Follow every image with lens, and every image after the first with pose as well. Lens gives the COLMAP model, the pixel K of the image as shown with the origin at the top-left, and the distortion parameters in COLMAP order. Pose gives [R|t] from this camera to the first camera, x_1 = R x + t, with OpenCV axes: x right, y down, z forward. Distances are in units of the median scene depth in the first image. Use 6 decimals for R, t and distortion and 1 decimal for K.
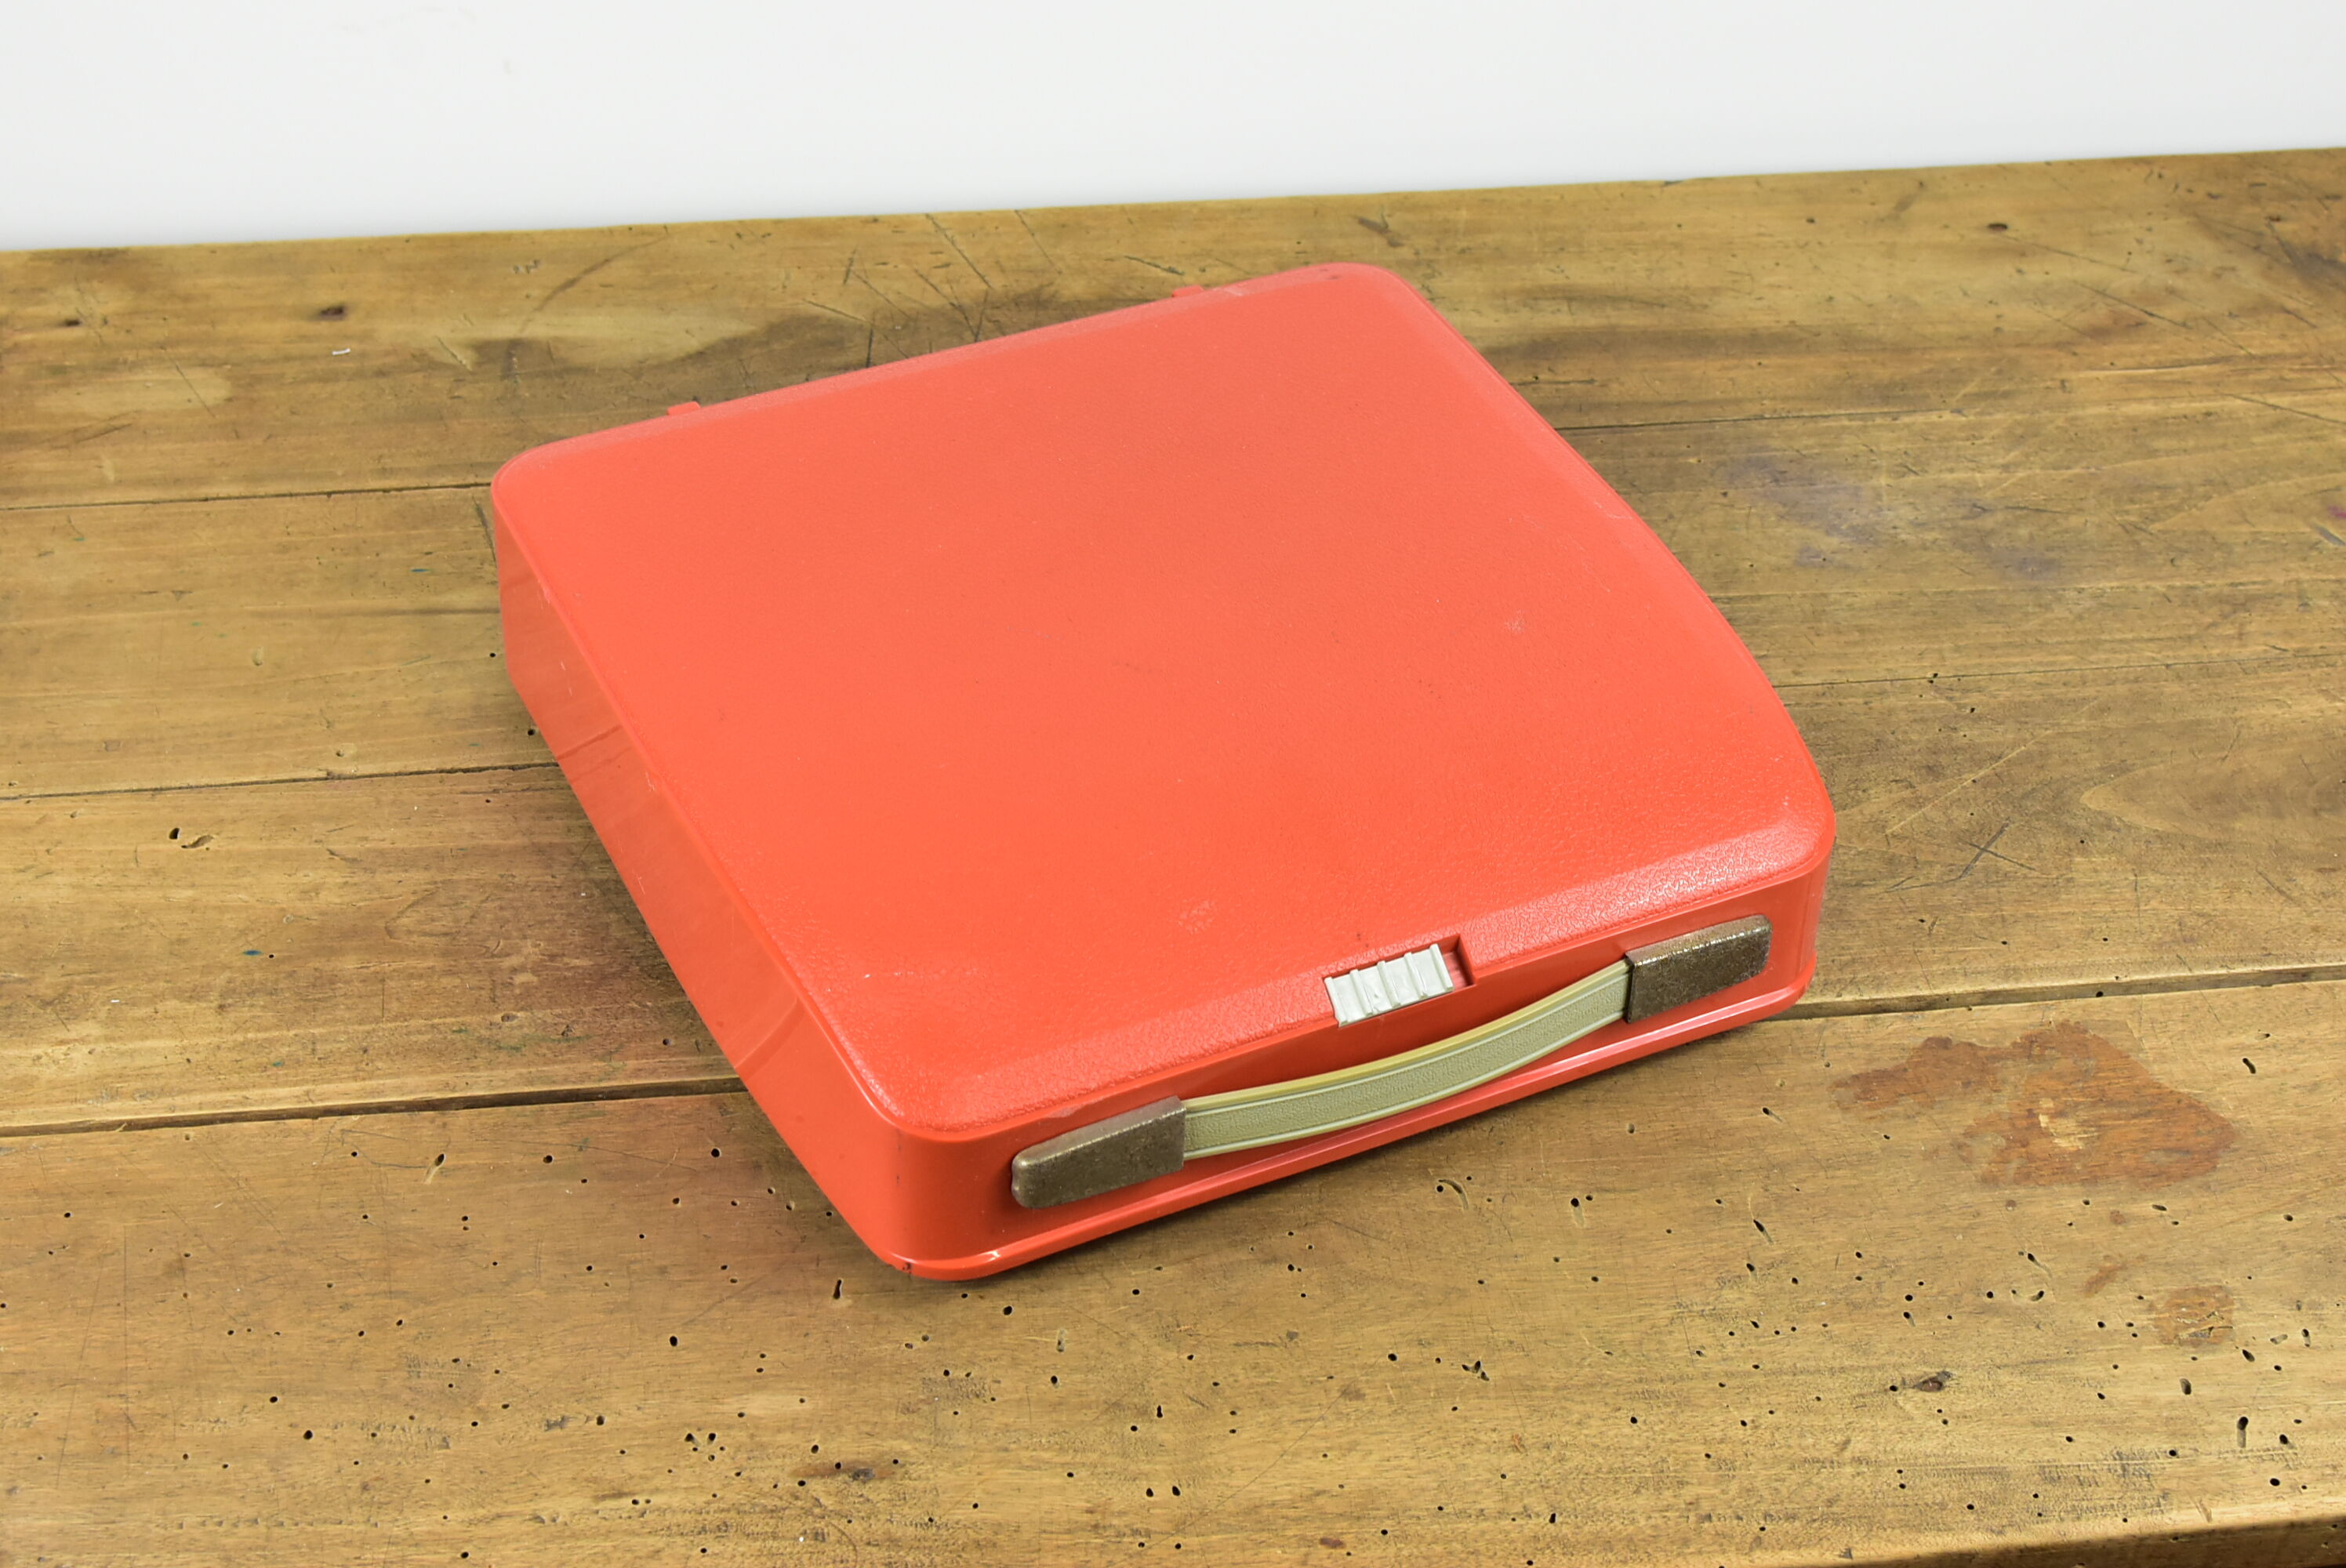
lens RADIAL K [[3609.6, 0, 1173.0], [0, 3609.6, 808.3], [0, 0, 1]] dist [0.001395, 0.000000]
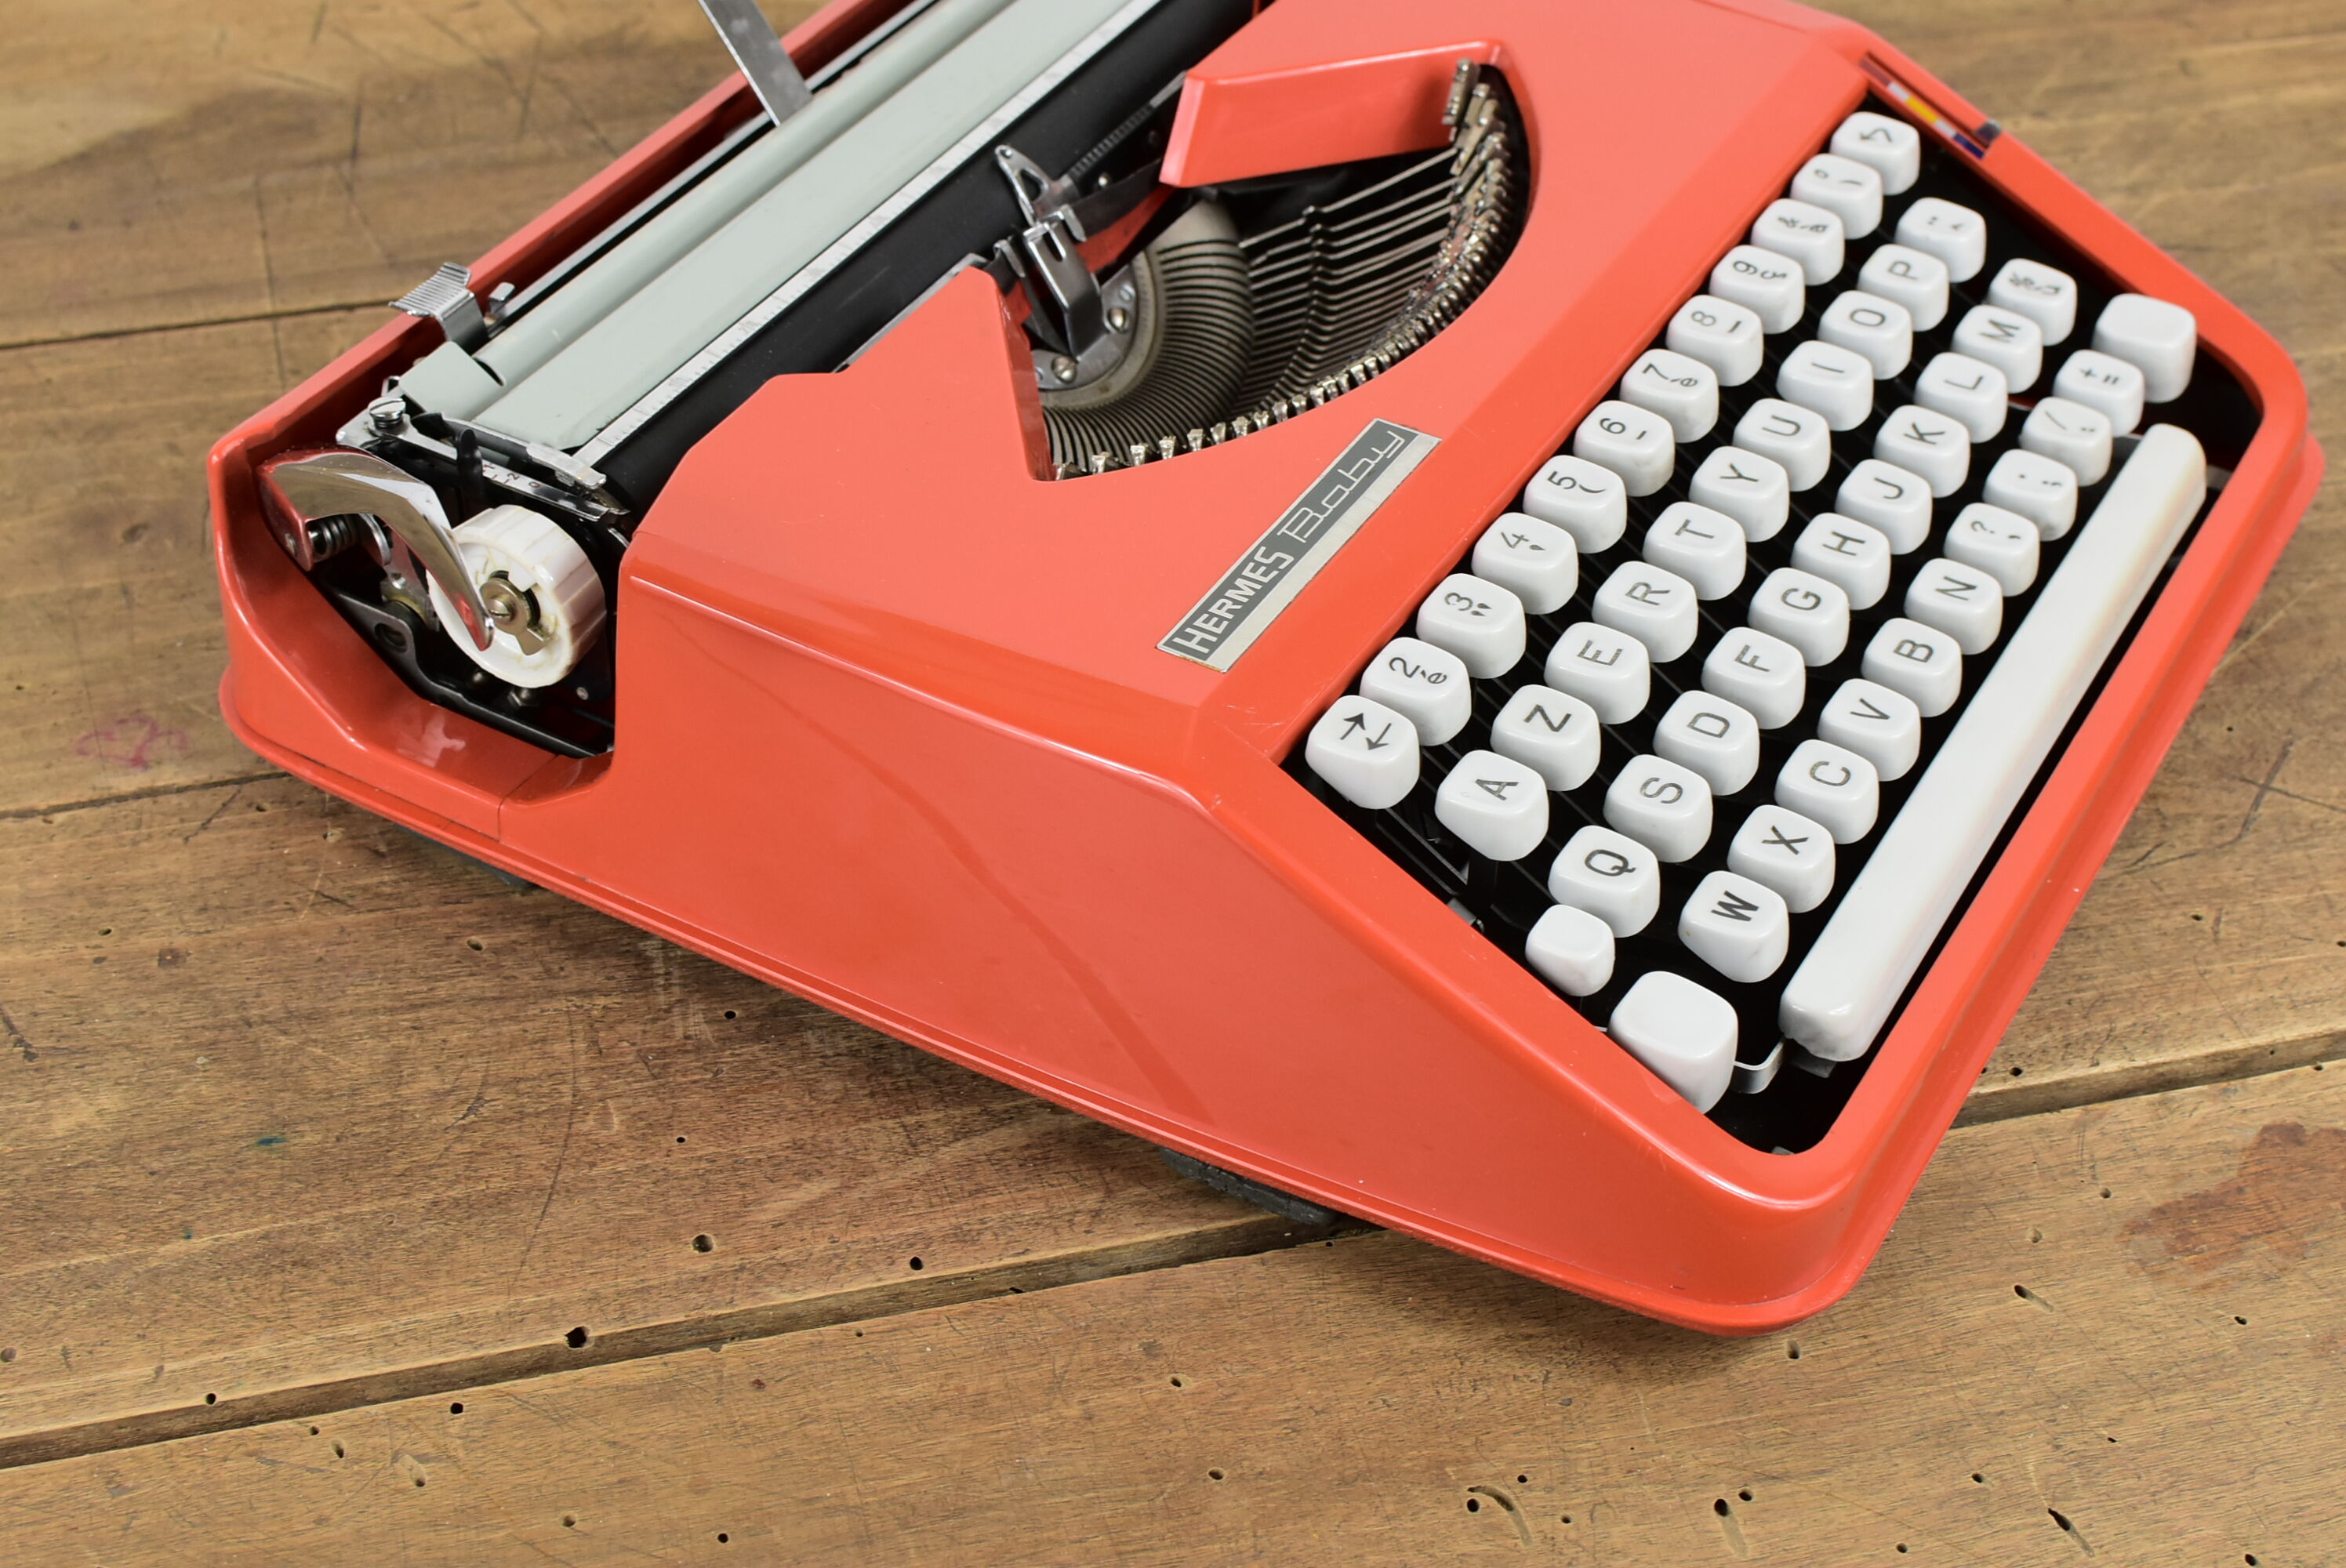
lens RADIAL K [[3609.6, 0, 1171.7], [0, 3609.6, 783.0], [0, 0, 1]] dist [0.001395, 0.000000]
pose [[0.992741, -0.082517, 0.087500, -0.007532], [0.081772, 0.996578, 0.012063, -0.010379], [-0.088196, -0.004821, 0.996091, 0.385598]]
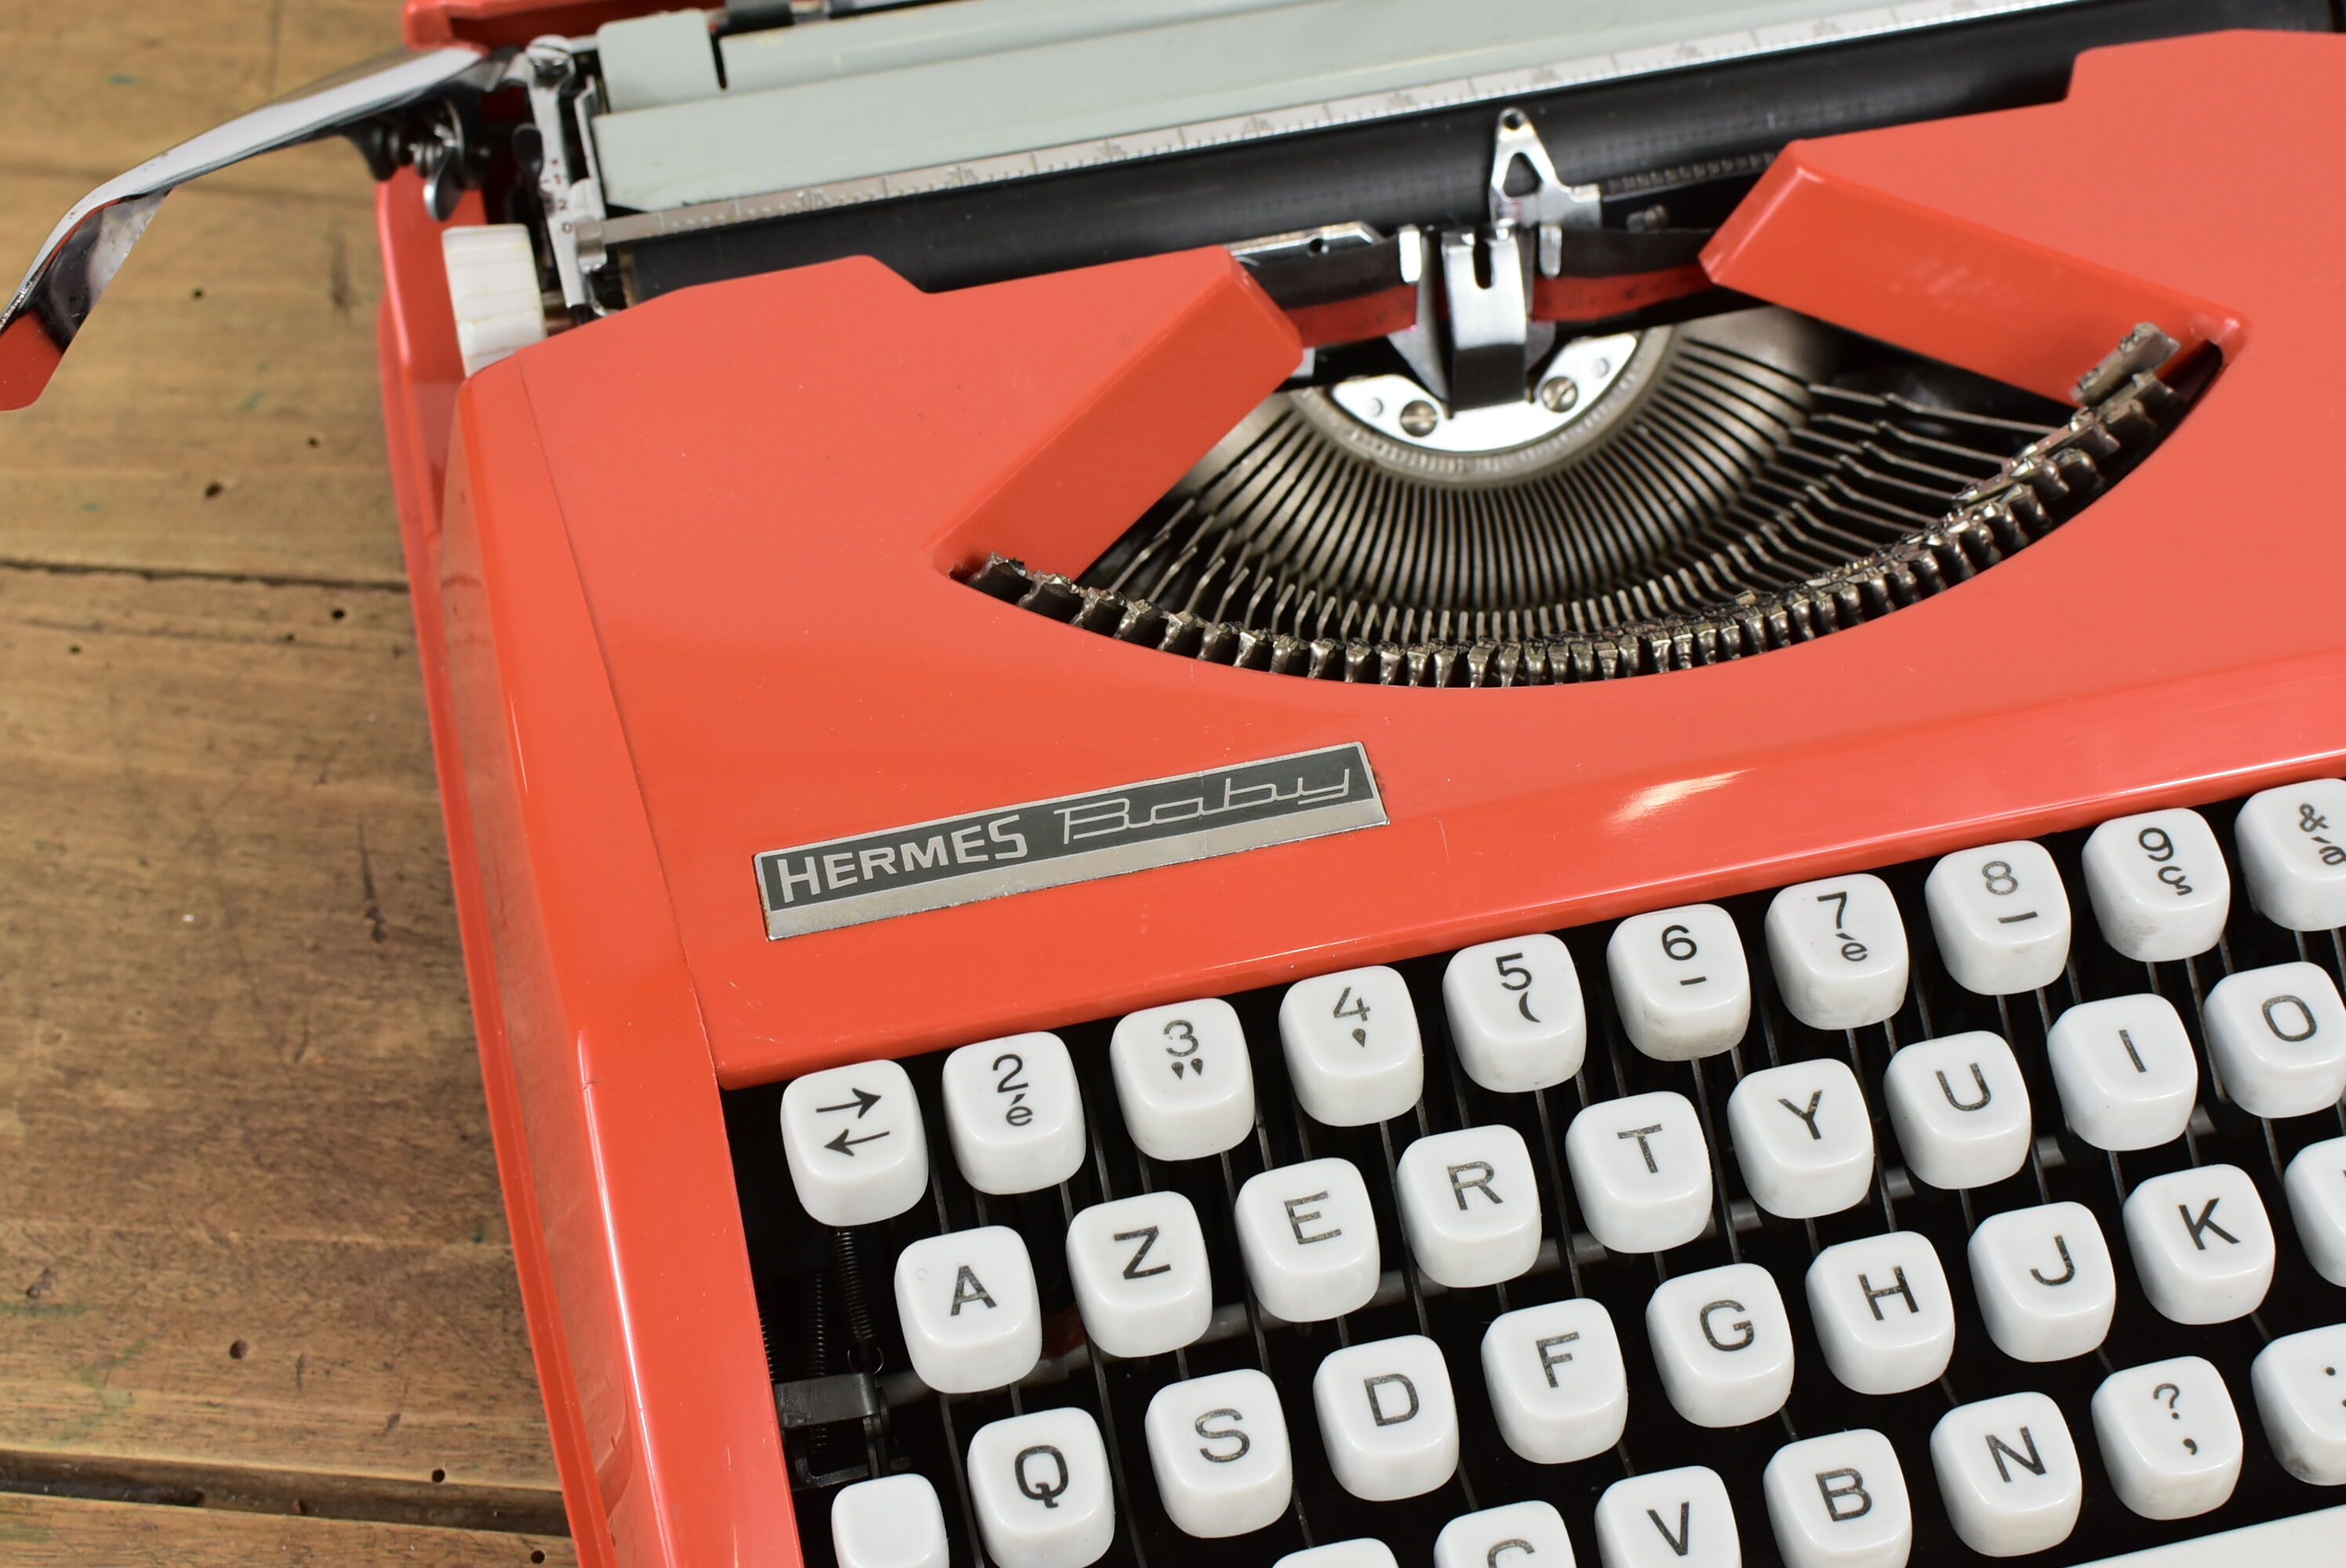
lens RADIAL K [[3609.6, 0, 1170.2], [0, 3609.6, 777.1], [0, 0, 1]] dist [0.001395, 0.000000]
pose [[0.977125, 0.151146, -0.149607, 0.027004], [-0.113188, 0.965177, 0.235844, -0.107035], [0.180044, -0.213515, 0.960206, 0.511171]]
